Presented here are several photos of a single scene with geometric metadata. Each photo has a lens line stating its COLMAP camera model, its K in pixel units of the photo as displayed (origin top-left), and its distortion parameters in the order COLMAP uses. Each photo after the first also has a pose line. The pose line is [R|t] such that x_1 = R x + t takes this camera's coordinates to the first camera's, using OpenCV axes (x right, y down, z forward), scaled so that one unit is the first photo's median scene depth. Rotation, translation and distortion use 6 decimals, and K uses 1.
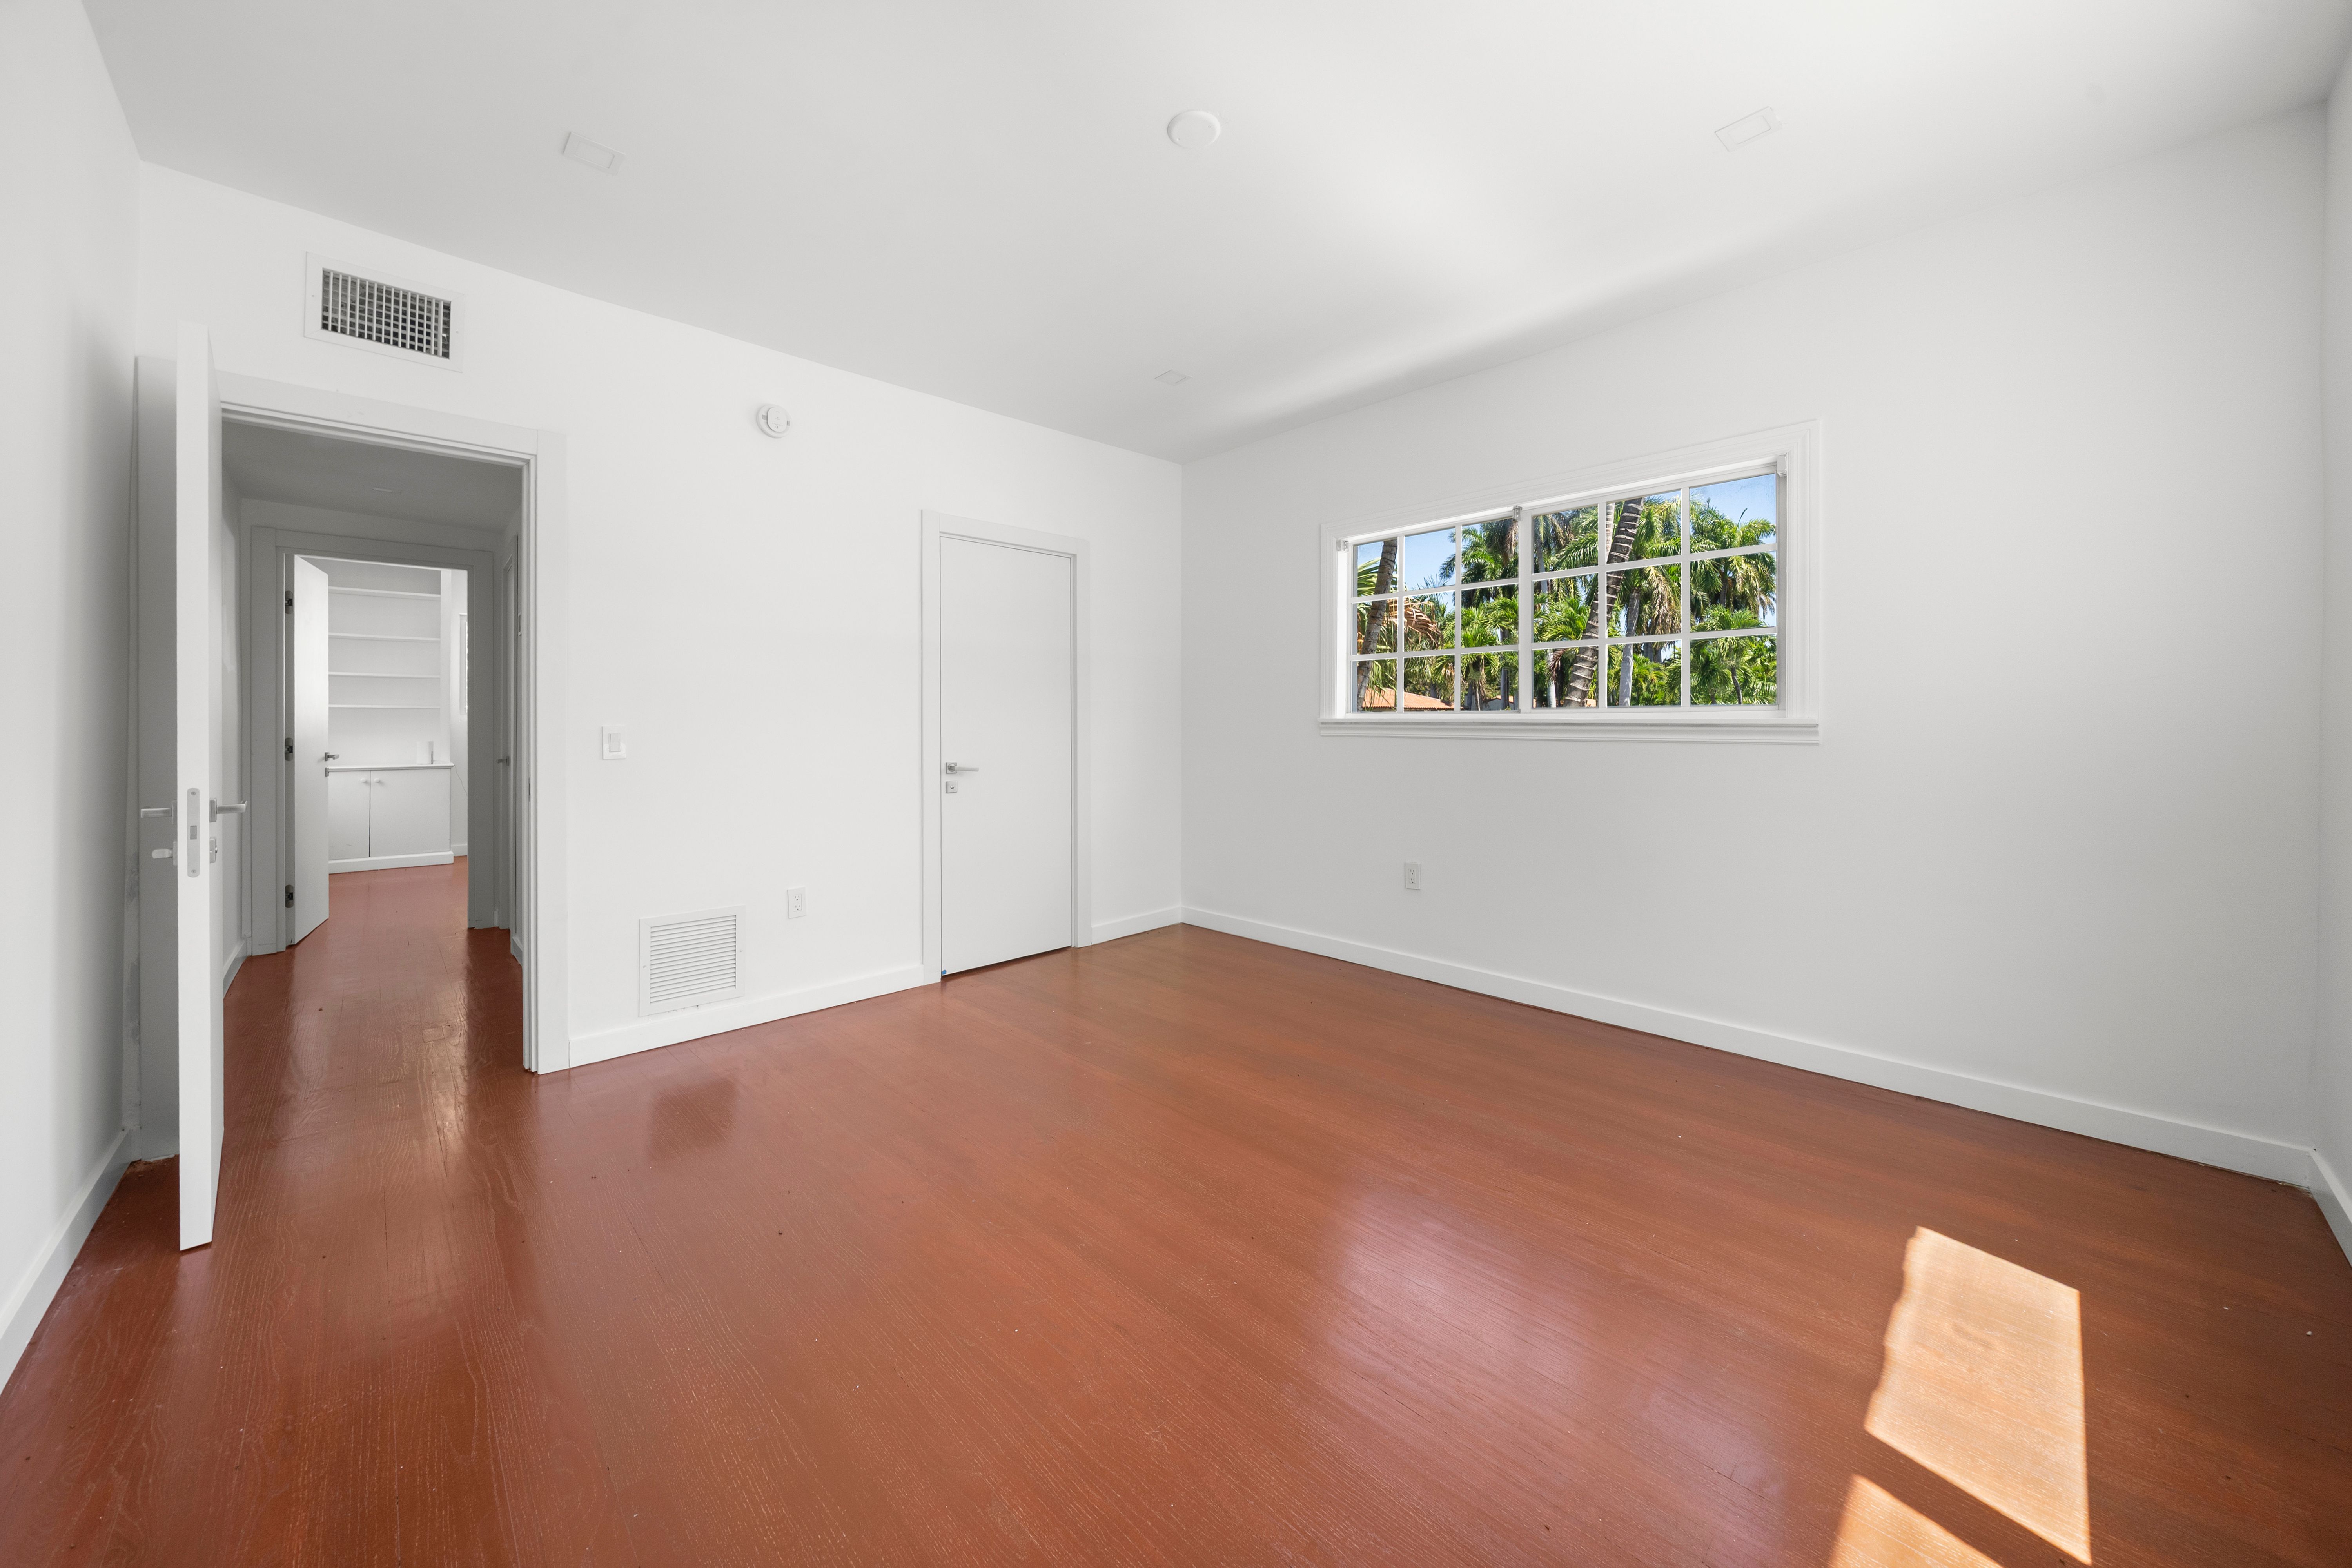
lens RADIAL K [[836.9, 0, 1192.0], [0, 836.9, 722.5], [0, 0, 1]] dist [-0.006092, 0.000538]
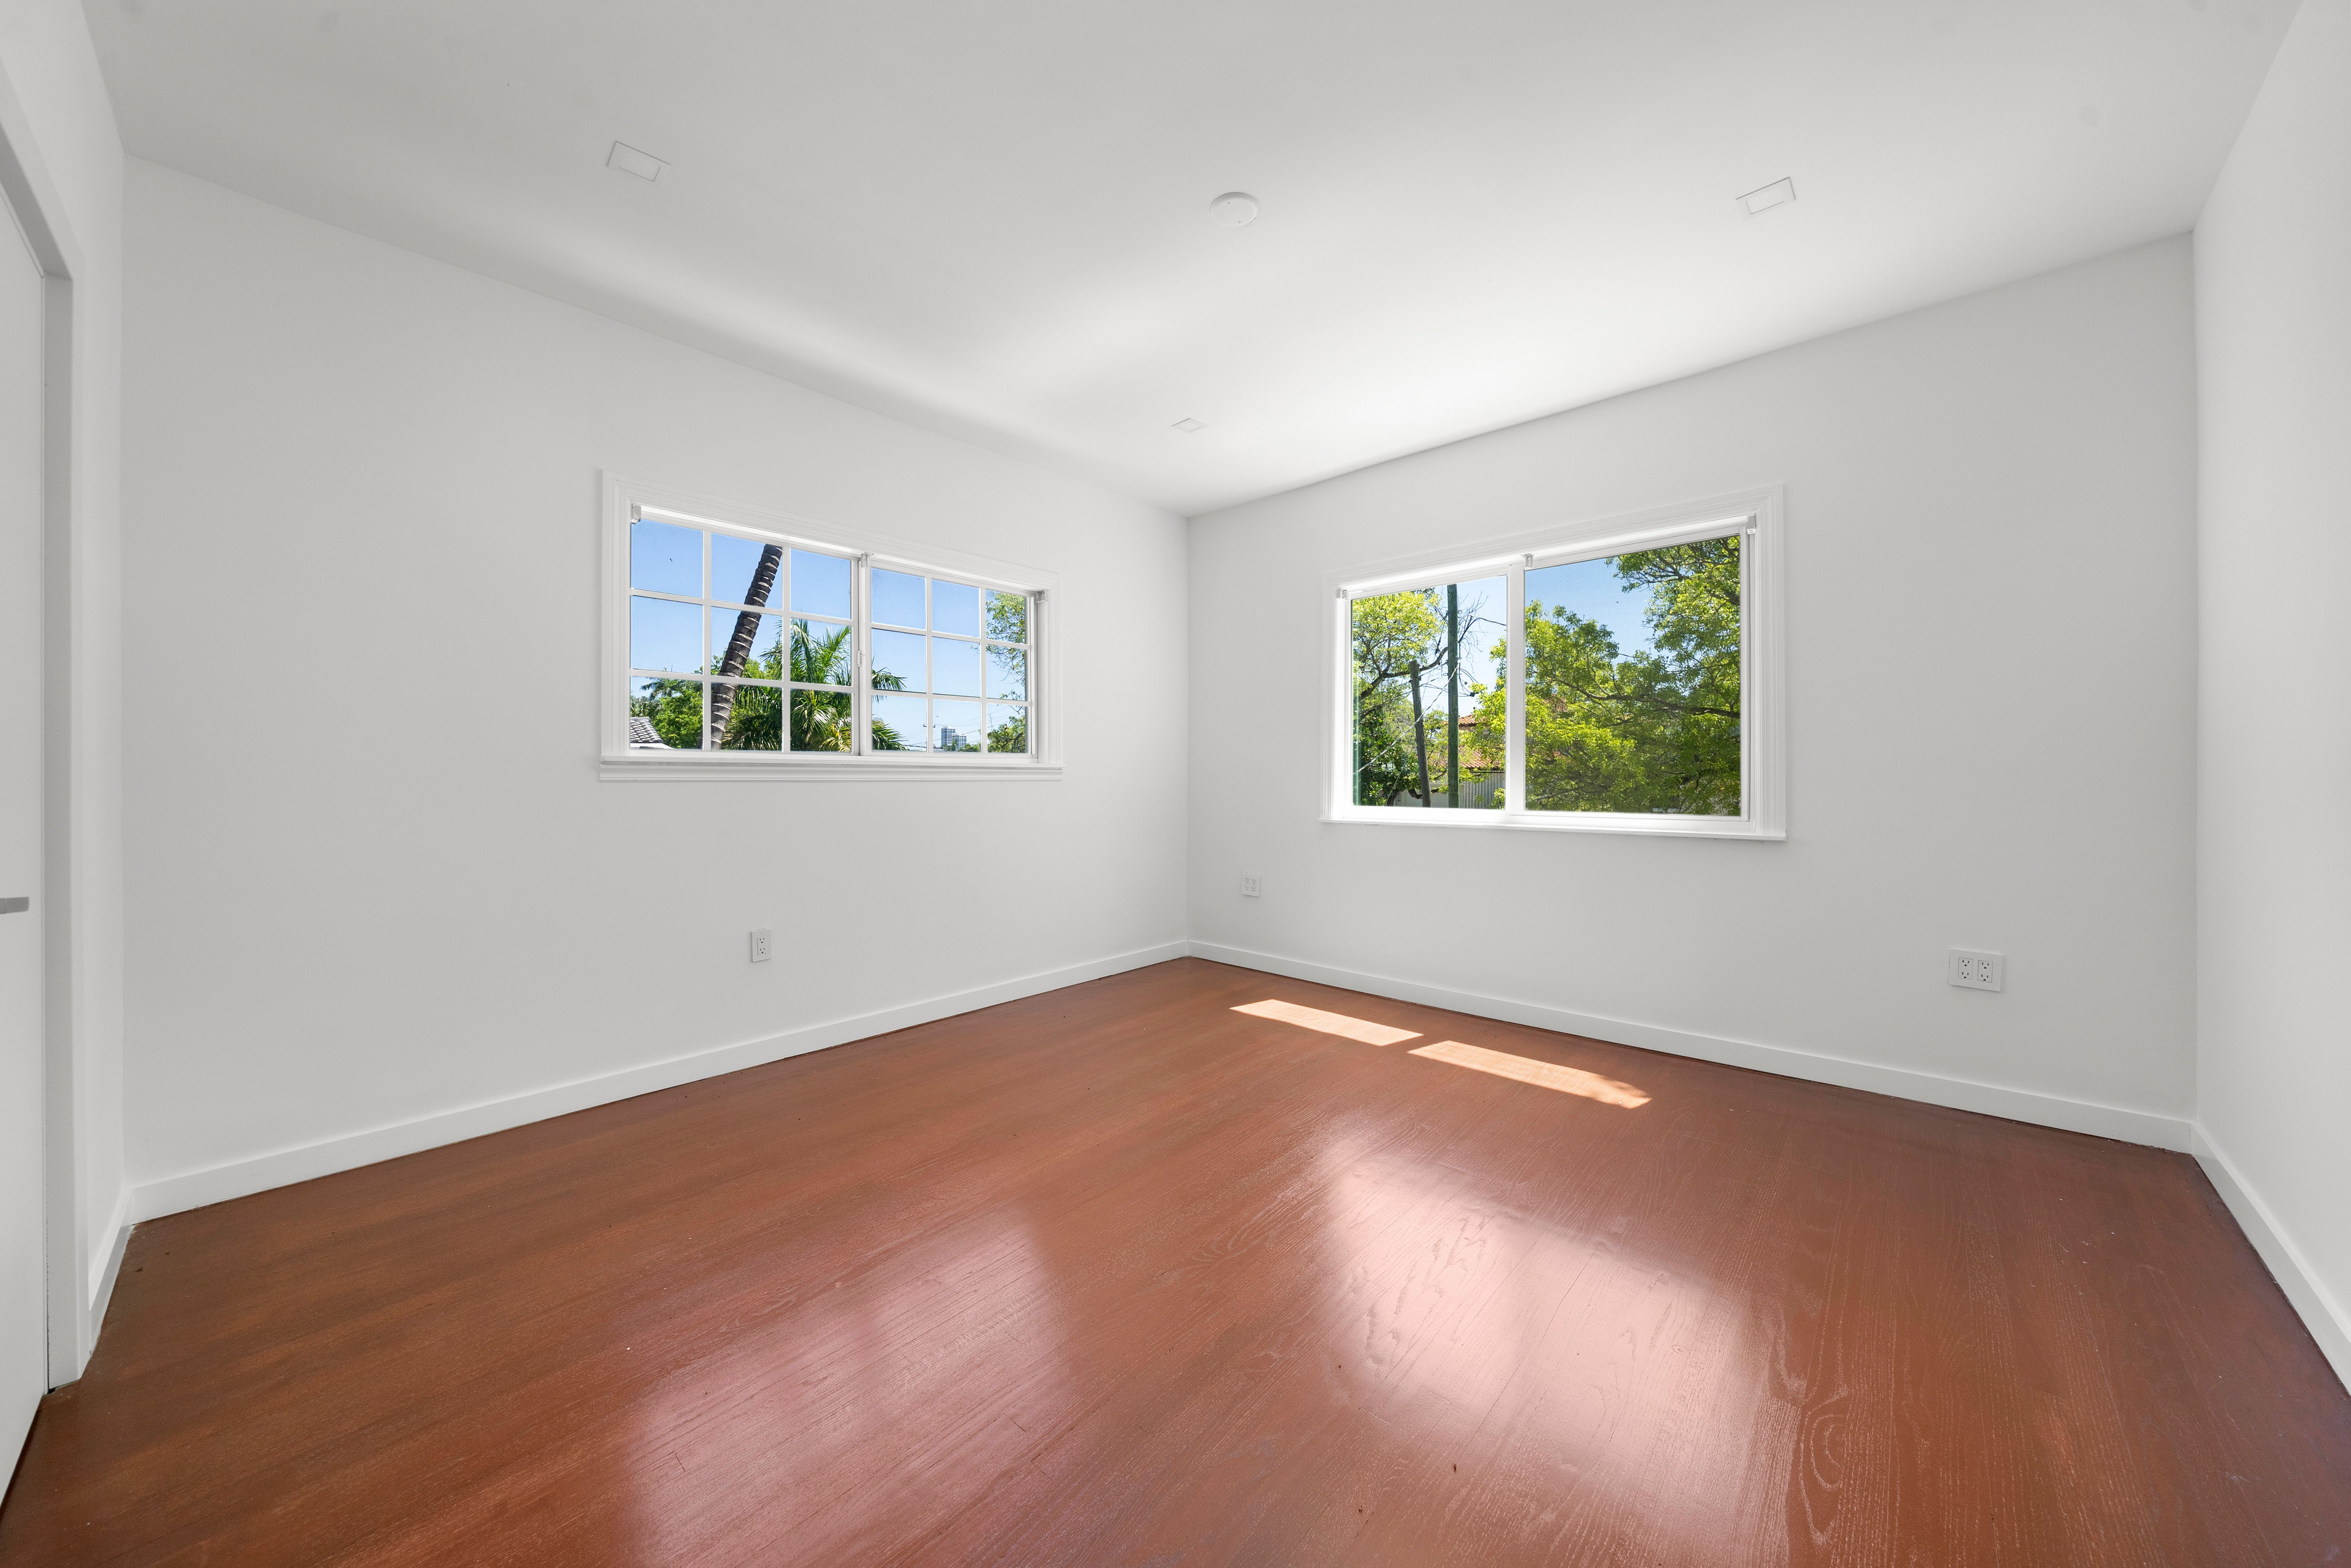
lens RADIAL K [[836.5, 0, 1172.9], [0, 836.5, 763.6], [0, 0, 1]] dist [-0.006092, 0.000538]
pose [[-0.051916, 0.009825, 0.998603, -0.762721], [-0.004379, 0.999940, -0.010066, 0.008807], [-0.998642, -0.004896, -0.051869, 0.792844]]
